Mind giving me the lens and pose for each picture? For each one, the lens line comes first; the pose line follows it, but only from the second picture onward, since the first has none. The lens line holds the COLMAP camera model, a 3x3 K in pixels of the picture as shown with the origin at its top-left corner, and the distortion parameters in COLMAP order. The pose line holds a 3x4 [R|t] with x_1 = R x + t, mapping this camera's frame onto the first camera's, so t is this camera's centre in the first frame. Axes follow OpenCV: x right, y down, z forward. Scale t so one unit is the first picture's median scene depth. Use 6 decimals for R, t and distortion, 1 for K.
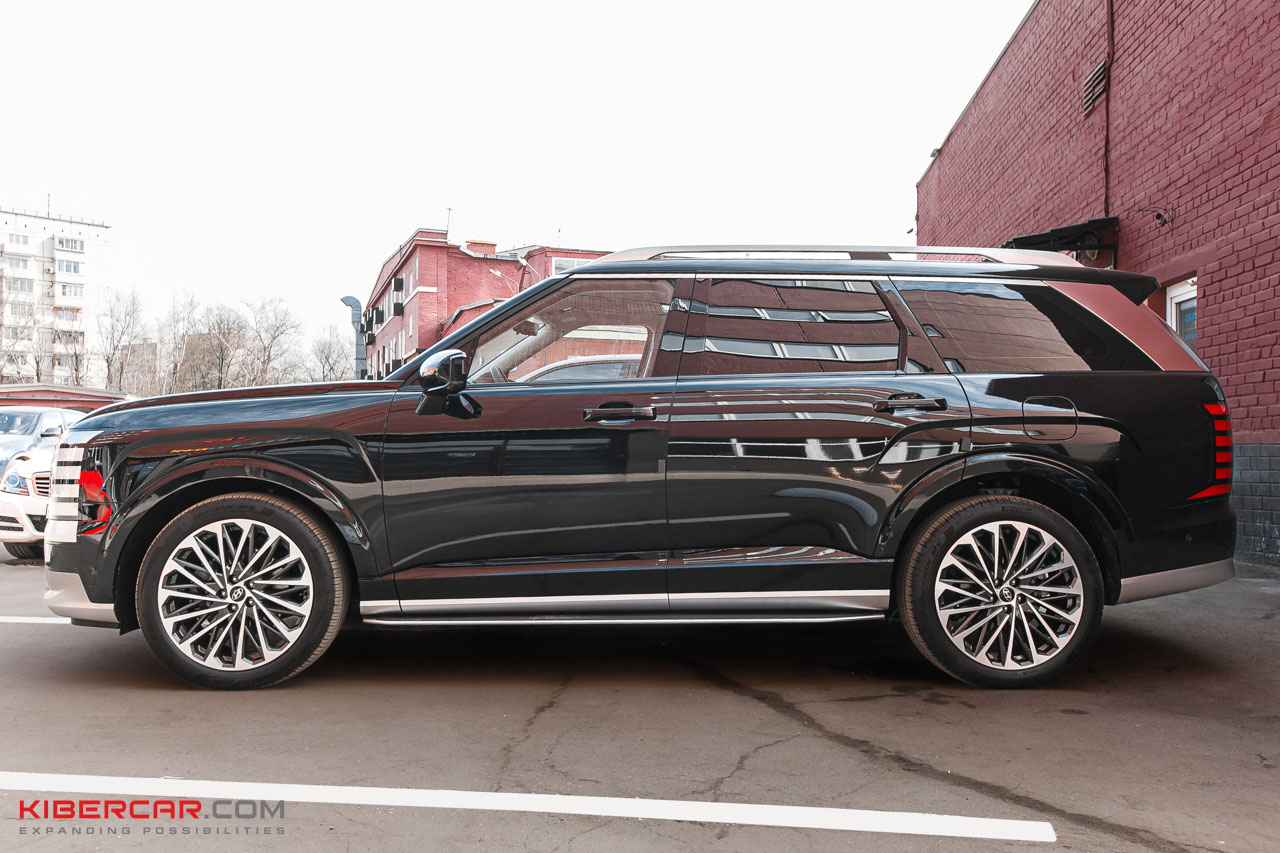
lens RADIAL K [[1040.8, 0, 631.0], [0, 1040.8, 425.5], [0, 0, 1]] dist [0.064855, 0.005115]
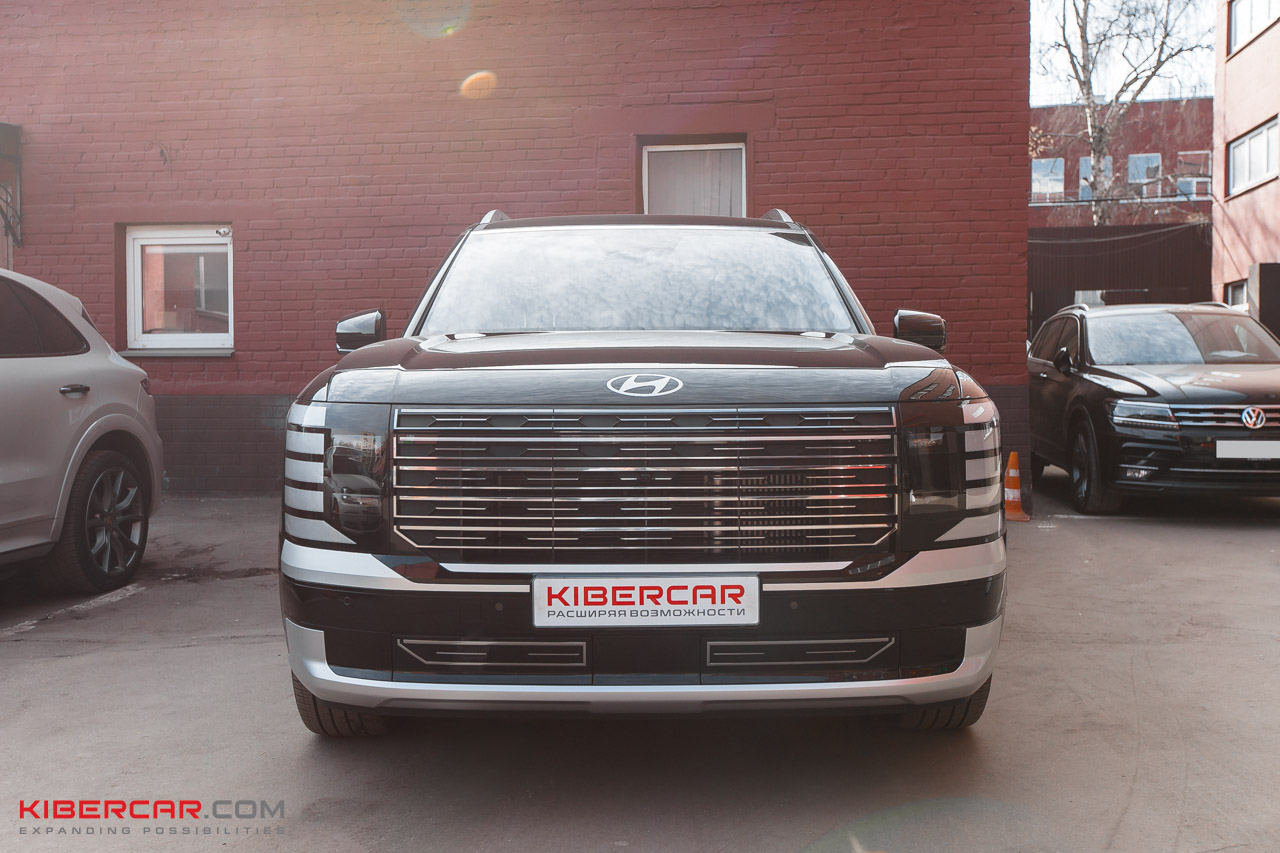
lens RADIAL K [[1202.5, 0, 639.5], [0, 1202.5, 421.4], [0, 0, 1]] dist [0.046179, 0.000000]
pose [[0.030725, -0.037283, 0.998832, -0.853690], [-0.009739, 0.999245, 0.037598, -0.005431], [-0.999480, -0.010883, 0.030339, 0.802150]]
